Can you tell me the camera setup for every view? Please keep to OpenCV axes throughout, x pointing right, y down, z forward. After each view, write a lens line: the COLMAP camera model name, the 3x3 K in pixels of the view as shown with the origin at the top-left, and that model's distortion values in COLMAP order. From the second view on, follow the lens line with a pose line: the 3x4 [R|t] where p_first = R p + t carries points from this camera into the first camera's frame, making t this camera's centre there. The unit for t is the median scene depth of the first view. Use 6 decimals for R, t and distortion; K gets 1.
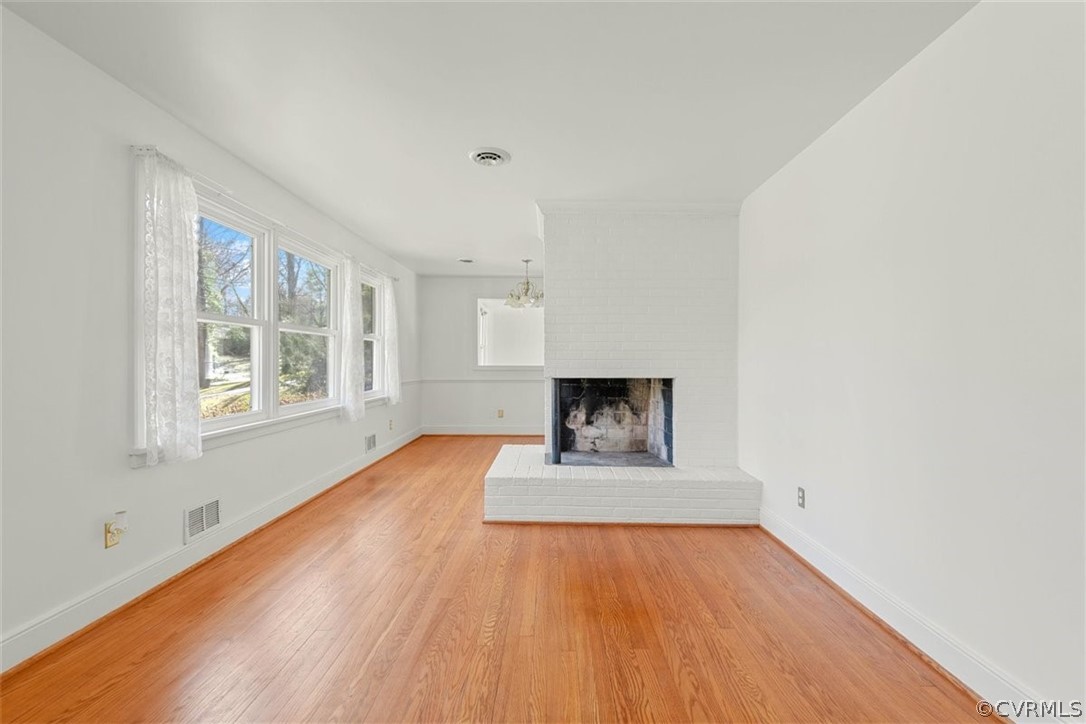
lens RADIAL K [[496.9, 0, 540.9], [0, 496.9, 359.2], [0, 0, 1]] dist [0.038214, -0.026358]
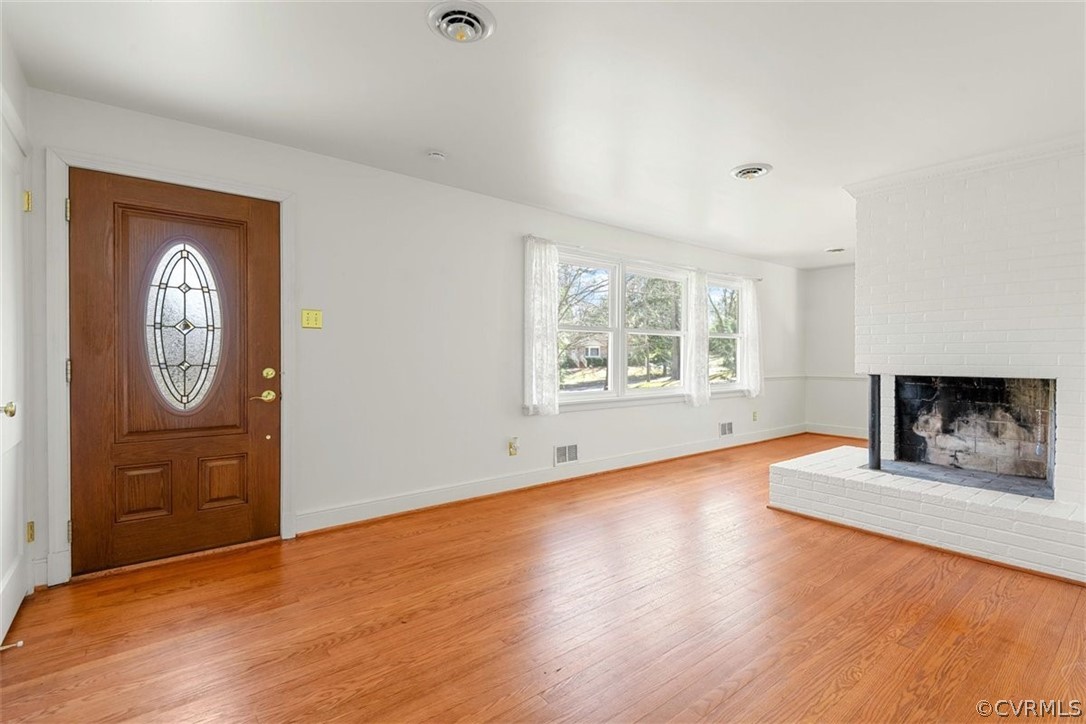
lens RADIAL K [[496.9, 0, 540.9], [0, 496.9, 359.2], [0, 0, 1]] dist [0.038214, -0.026358]
pose [[0.633297, 0.002734, -0.773904, 0.318534], [0.002778, 0.999979, 0.005806, 0.002473], [0.773904, -0.005827, 0.633277, -0.043169]]
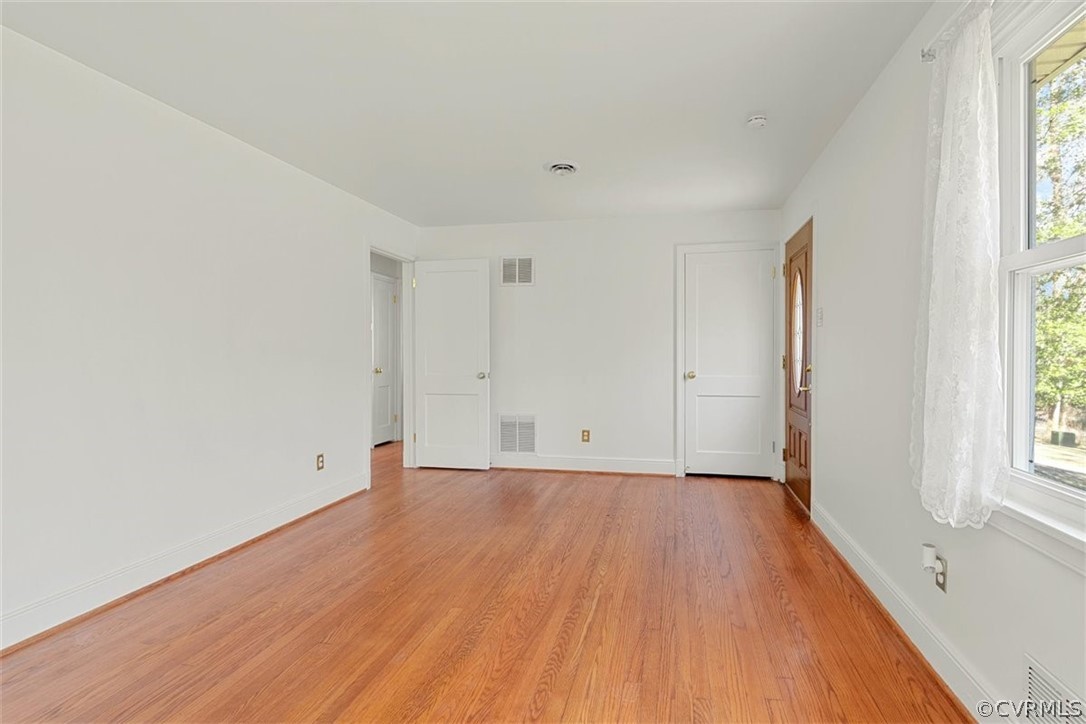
lens RADIAL K [[496.9, 0, 540.9], [0, 496.9, 359.2], [0, 0, 1]] dist [0.038214, -0.026358]
pose [[-0.972060, -0.002430, 0.234719, -0.208779], [-0.000330, 0.999960, 0.008985, 0.006146], [-0.234731, 0.008656, -0.972022, 0.924705]]
